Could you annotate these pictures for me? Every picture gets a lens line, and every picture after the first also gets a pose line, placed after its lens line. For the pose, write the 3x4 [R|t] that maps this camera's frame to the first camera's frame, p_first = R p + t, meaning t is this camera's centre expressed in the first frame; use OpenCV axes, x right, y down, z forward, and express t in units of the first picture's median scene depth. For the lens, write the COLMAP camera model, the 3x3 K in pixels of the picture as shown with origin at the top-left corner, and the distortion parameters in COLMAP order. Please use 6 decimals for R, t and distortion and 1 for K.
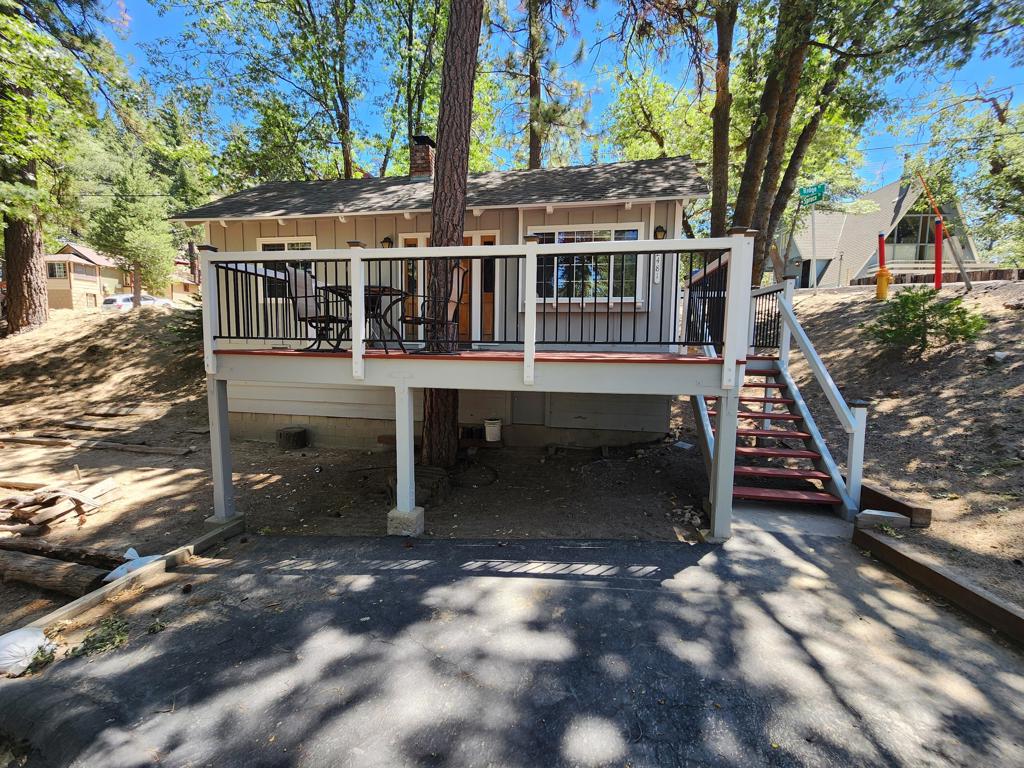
lens RADIAL K [[416.5, 0, 510.3], [0, 416.5, 376.2], [0, 0, 1]] dist [-0.000064, 0.000118]
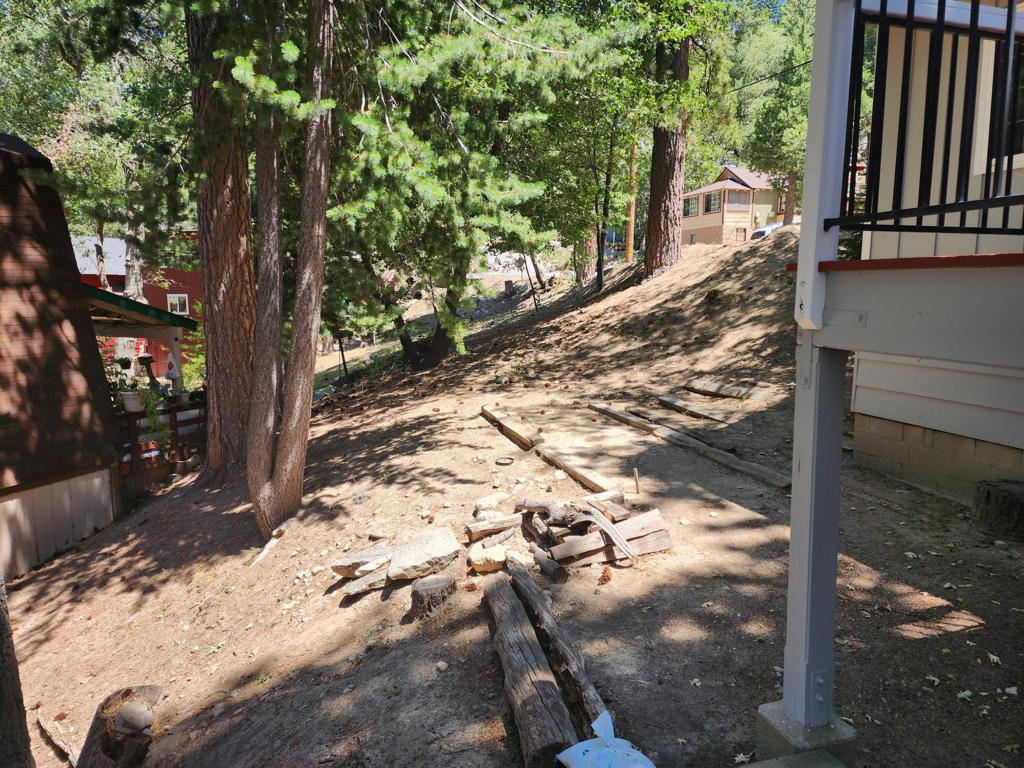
lens RADIAL K [[694.4, 0, 498.1], [0, 694.4, 386.9], [0, 0, 1]] dist [0.086514, -0.084885]
pose [[0.438013, 0.111399, -0.892040, -0.173226], [-0.065147, 0.993617, 0.092095, 0.002625], [0.896605, 0.017775, 0.442474, 0.294300]]
